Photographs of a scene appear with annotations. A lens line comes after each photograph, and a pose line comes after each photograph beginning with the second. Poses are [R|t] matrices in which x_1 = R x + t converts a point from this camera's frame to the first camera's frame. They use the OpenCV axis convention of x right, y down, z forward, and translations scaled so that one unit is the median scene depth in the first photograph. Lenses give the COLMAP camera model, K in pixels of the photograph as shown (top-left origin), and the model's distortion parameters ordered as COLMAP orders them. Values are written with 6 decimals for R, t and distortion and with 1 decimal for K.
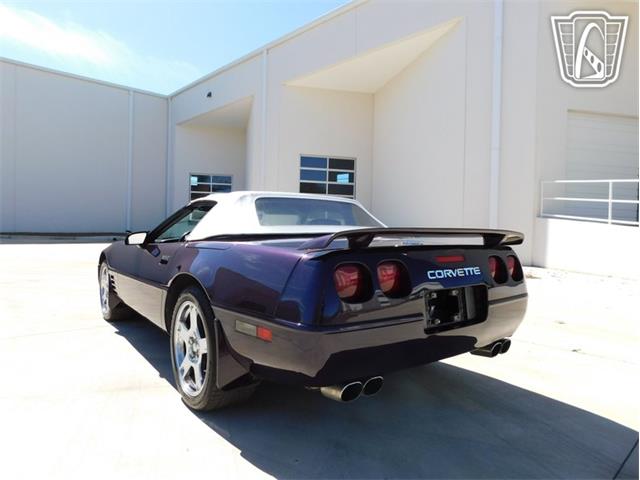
lens RADIAL K [[421.0, 0, 315.4], [0, 421.0, 237.4], [0, 0, 1]] dist [-0.076084, 0.059854]
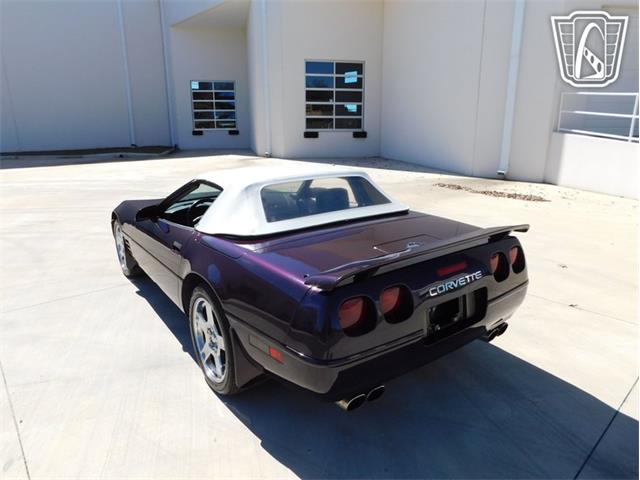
lens RADIAL K [[421.0, 0, 315.4], [0, 421.0, 237.4], [0, 0, 1]] dist [-0.076084, 0.059854]
pose [[0.999364, -0.024374, -0.026021, 0.011031], [0.029801, 0.971696, 0.234347, -0.225268], [0.019573, -0.234974, 0.971805, 0.008494]]
